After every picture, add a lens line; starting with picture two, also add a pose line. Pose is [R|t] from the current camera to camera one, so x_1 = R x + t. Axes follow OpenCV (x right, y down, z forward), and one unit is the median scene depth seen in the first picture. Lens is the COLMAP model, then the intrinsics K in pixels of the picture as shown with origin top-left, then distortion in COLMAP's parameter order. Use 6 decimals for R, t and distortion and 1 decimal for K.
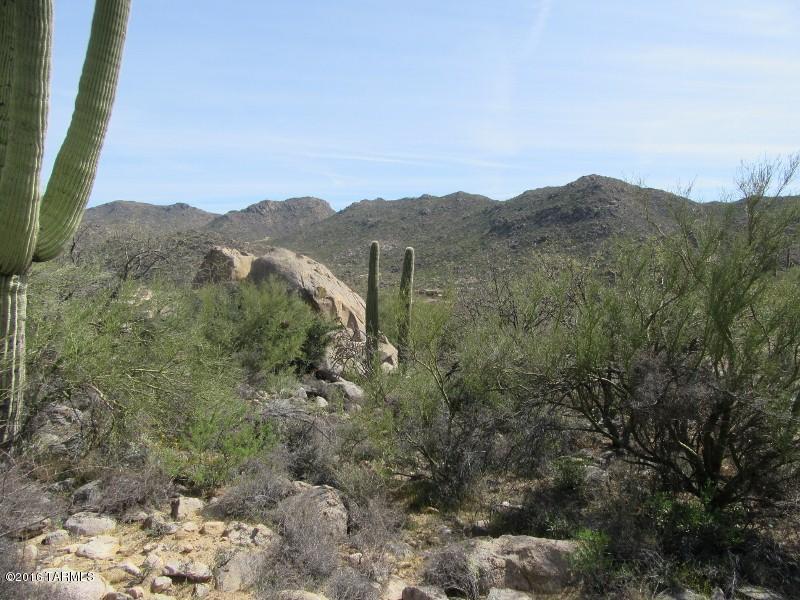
lens RADIAL K [[612.1, 0, 400.0], [0, 612.1, 300.0], [0, 0, 1]] dist [-0.003237, 0.050205]
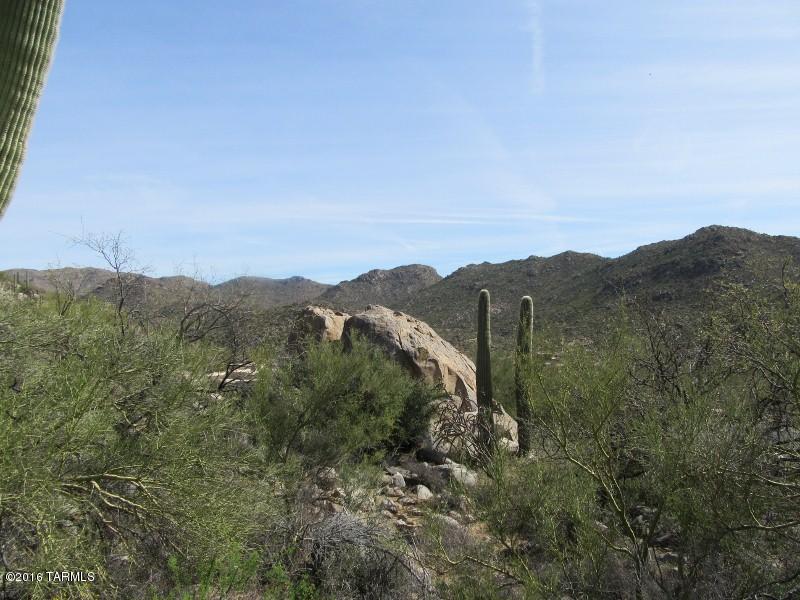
lens RADIAL K [[602.7, 0, 400.0], [0, 602.7, 300.0], [0, 0, 1]] dist [0.005535, 0.001479]
pose [[0.983594, -0.041111, -0.175652, -0.008567], [0.021988, 0.993748, -0.109457, 0.003716], [0.179054, 0.103798, 0.978348, 0.152522]]
